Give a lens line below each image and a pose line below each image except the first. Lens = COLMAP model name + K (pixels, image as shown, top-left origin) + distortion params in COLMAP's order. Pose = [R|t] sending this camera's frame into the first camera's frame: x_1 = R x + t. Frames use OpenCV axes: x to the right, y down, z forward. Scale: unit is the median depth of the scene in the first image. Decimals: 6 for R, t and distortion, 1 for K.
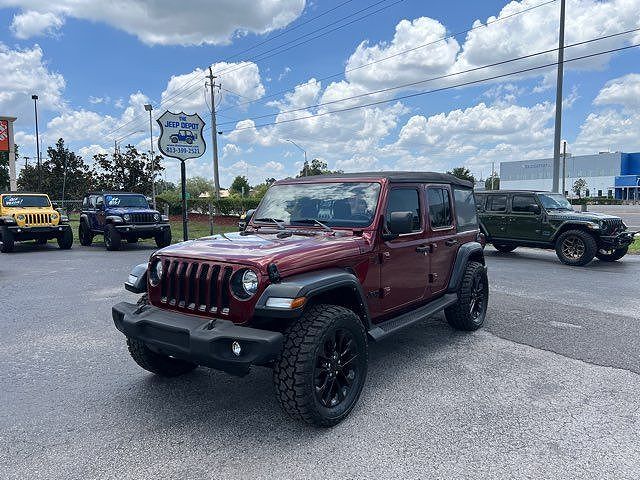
lens RADIAL K [[479.5, 0, 322.6], [0, 479.5, 244.2], [0, 0, 1]] dist [0.044512, -0.048649]
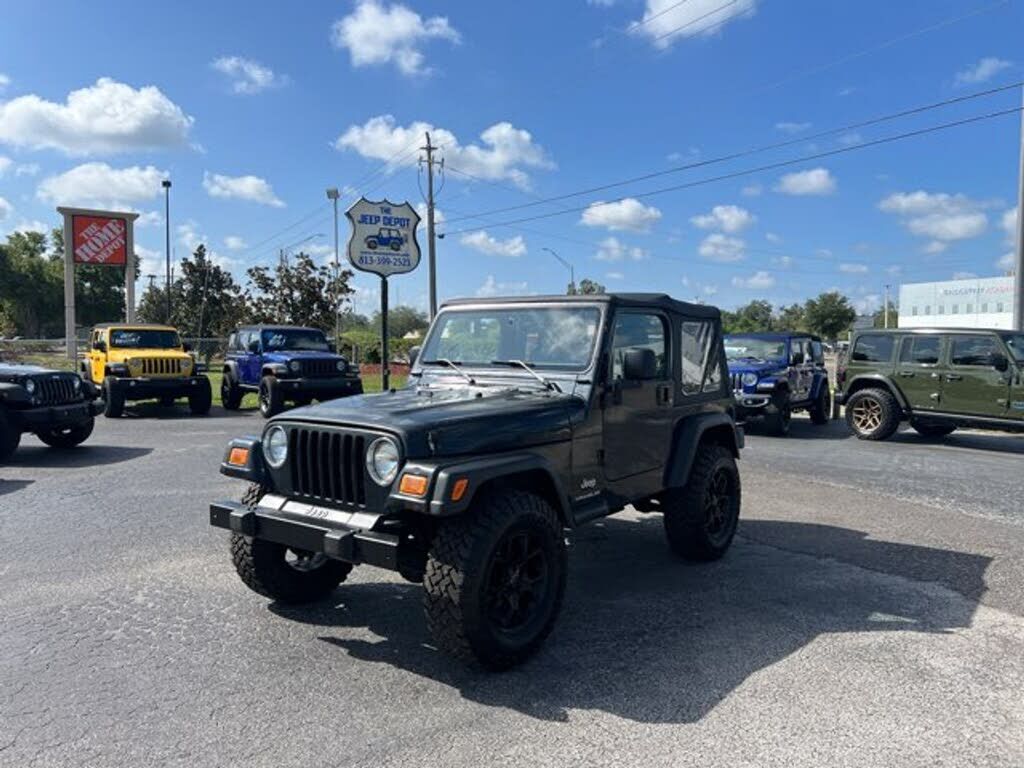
lens RADIAL K [[767.2, 0, 513.6], [0, 767.2, 380.4], [0, 0, 1]] dist [0.044512, -0.048649]
pose [[0.994193, 0.016439, -0.106351, -0.013789], [-0.021122, 0.998849, -0.043054, 0.000261], [0.105521, 0.045051, 0.993396, 0.031067]]
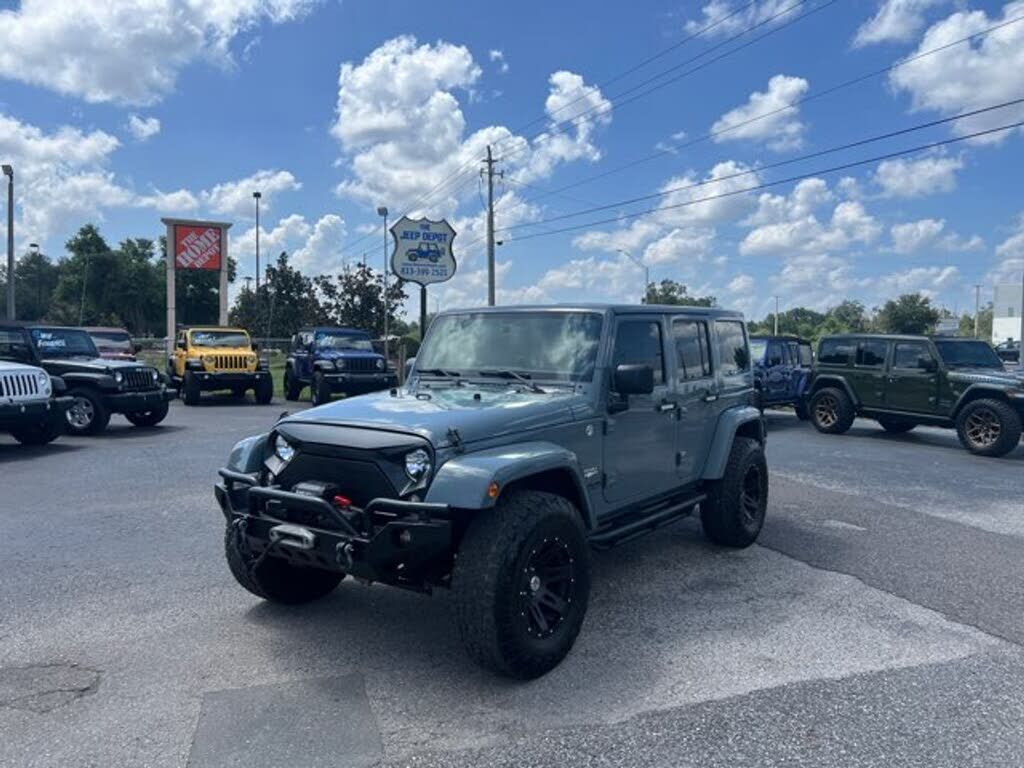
lens RADIAL K [[767.2, 0, 518.7], [0, 767.2, 376.0], [0, 0, 1]] dist [0.044512, -0.048649]
pose [[0.977621, 0.026368, -0.208717, 0.085292], [-0.036608, 0.998300, -0.045351, 0.005499], [0.207166, 0.051977, 0.976924, -0.067439]]
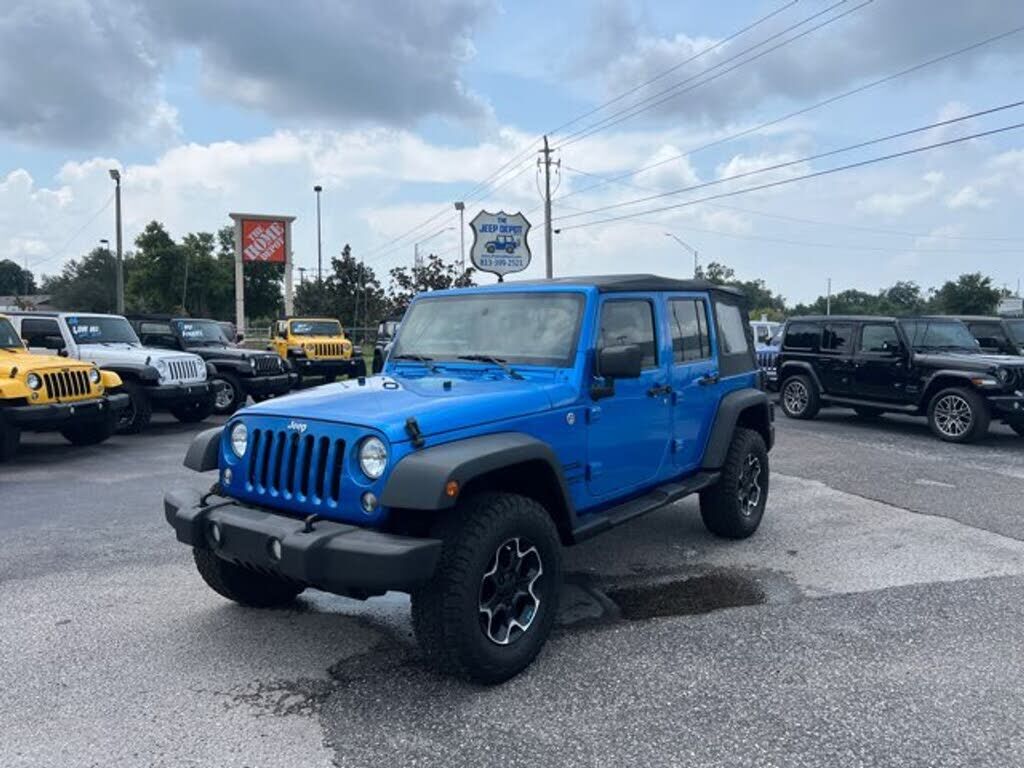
lens RADIAL K [[767.2, 0, 512.7], [0, 767.2, 381.4], [0, 0, 1]] dist [0.044512, -0.048649]
pose [[0.962964, 0.024067, -0.268552, 0.053052], [-0.030222, 0.999366, -0.018807, 0.013170], [0.267929, 0.026227, 0.963082, -0.141216]]
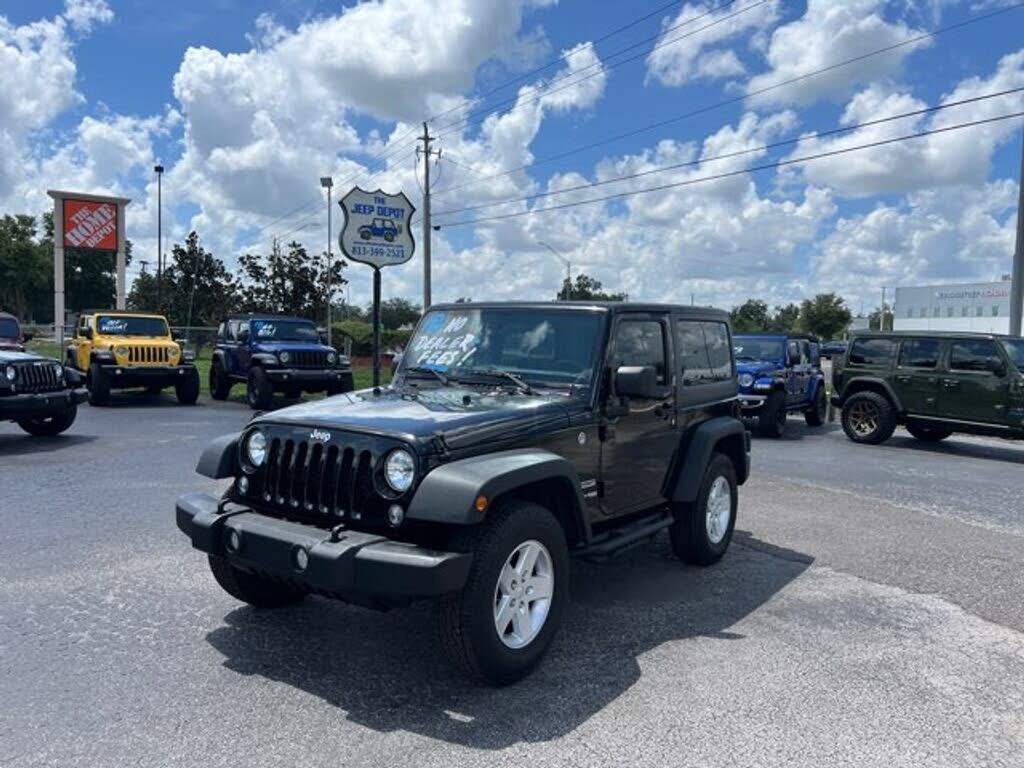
lens RADIAL K [[767.2, 0, 514.5], [0, 767.2, 393.6], [0, 0, 1]] dist [0.044512, -0.048649]
pose [[0.994593, 0.038357, -0.096504, -0.014045], [-0.040384, 0.999001, -0.019148, -0.001464], [0.095673, 0.022942, 0.995148, 0.041194]]
